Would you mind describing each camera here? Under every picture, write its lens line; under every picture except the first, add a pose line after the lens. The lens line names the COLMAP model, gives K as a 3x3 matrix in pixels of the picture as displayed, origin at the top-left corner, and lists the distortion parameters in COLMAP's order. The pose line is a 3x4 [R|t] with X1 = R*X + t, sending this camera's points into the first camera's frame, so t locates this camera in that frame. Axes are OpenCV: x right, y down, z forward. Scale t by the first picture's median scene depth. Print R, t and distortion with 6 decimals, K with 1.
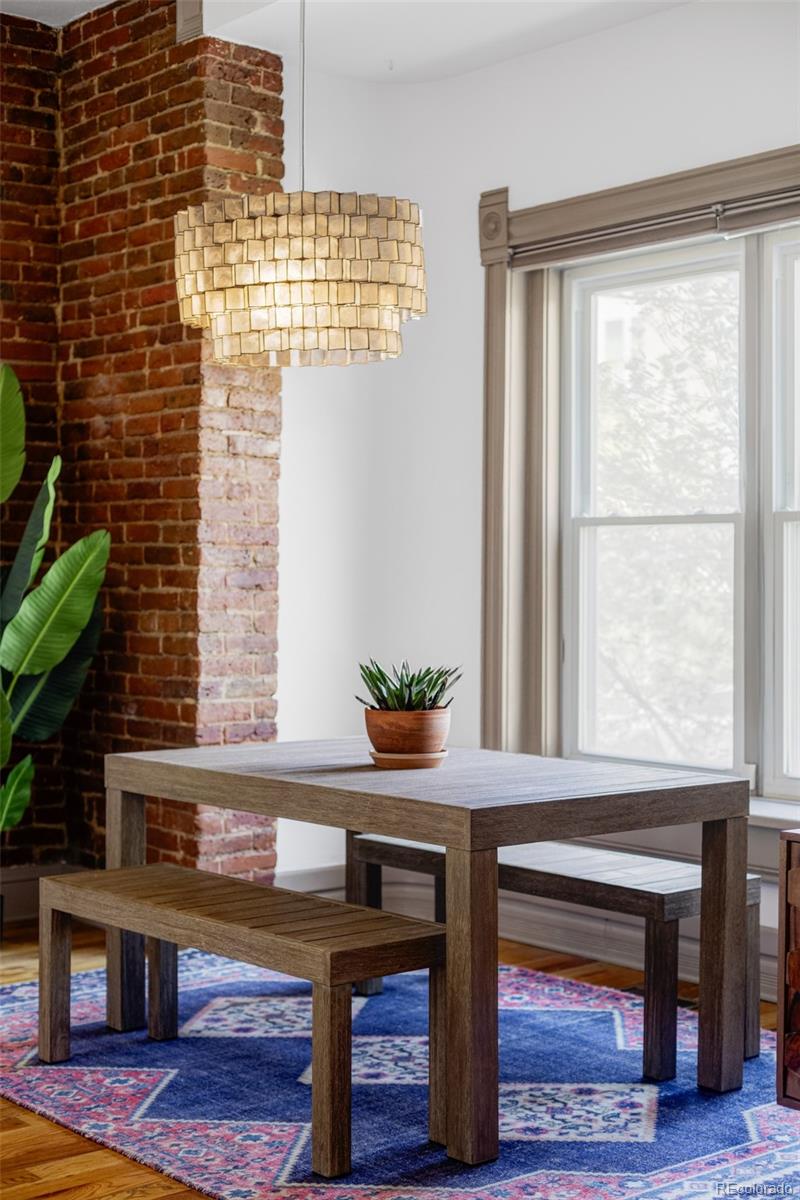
lens RADIAL K [[1757.8, 0, 414.3], [0, 1757.8, 556.9], [0, 0, 1]] dist [-0.004282, -0.041527]
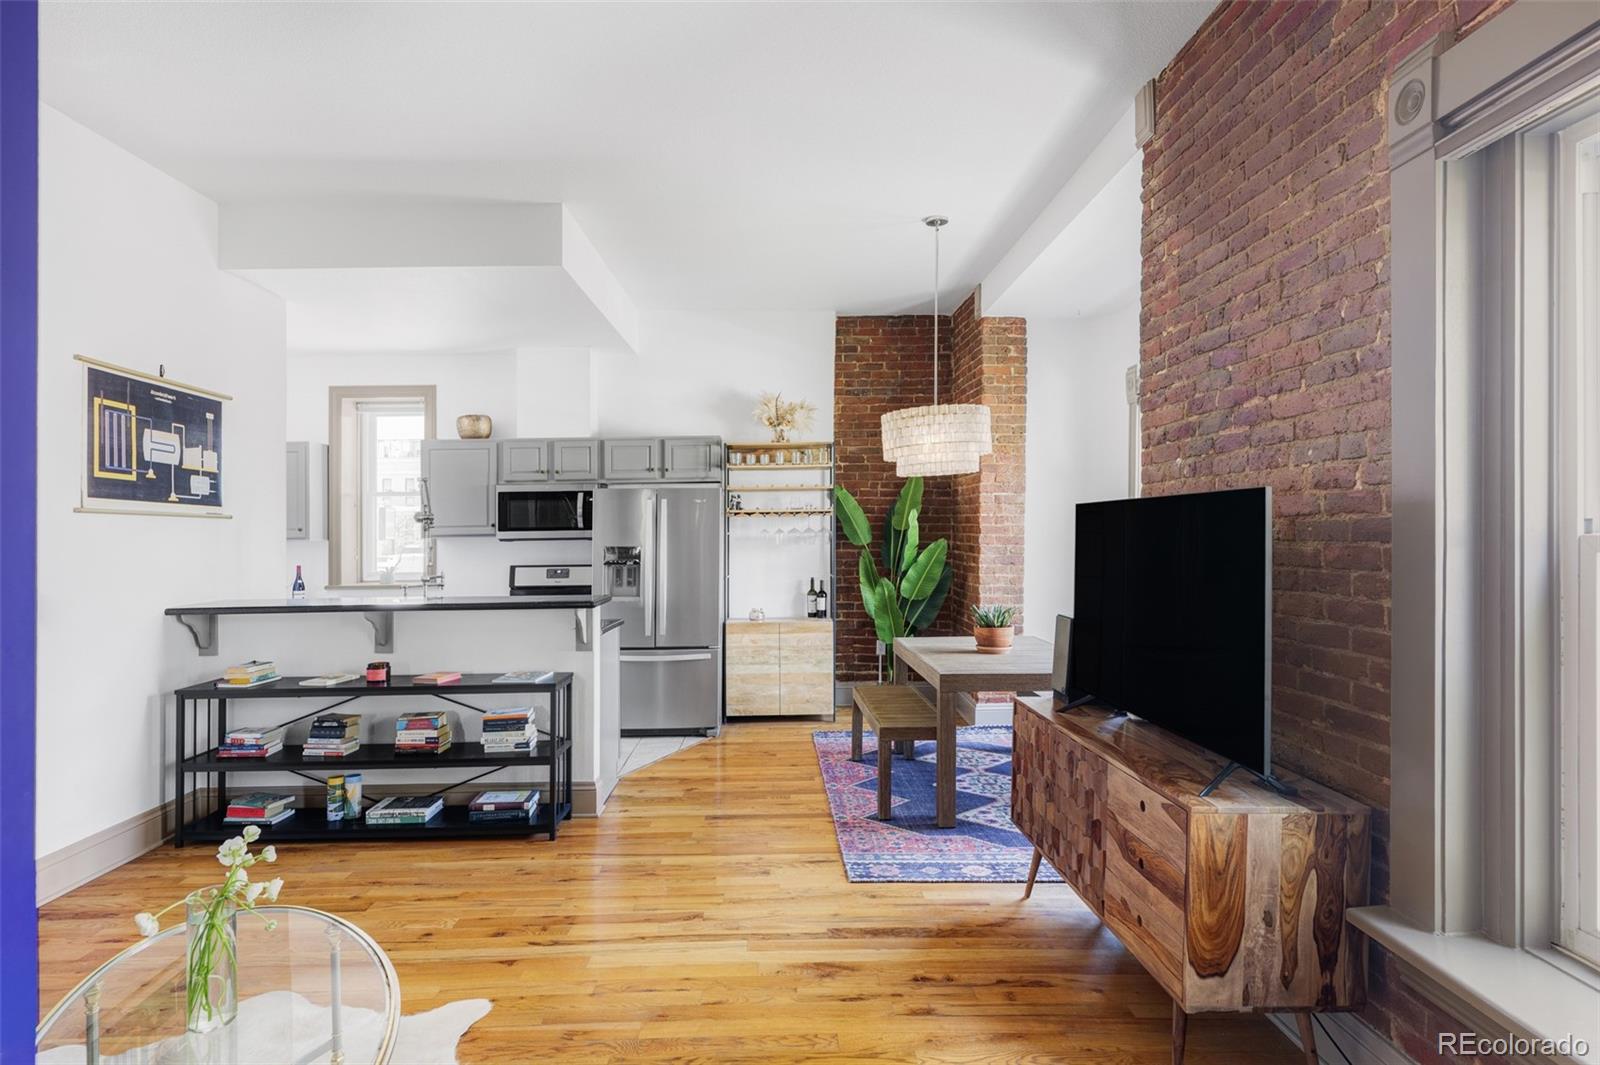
lens RADIAL K [[880.5, 0, 815.4], [0, 880.5, 510.2], [0, 0, 1]] dist [0.003948, -0.000033]
pose [[0.789889, -0.018322, -0.612977, 0.389977], [0.009674, 0.999801, -0.017419, -0.032823], [0.613174, 0.007829, 0.789909, -0.012639]]
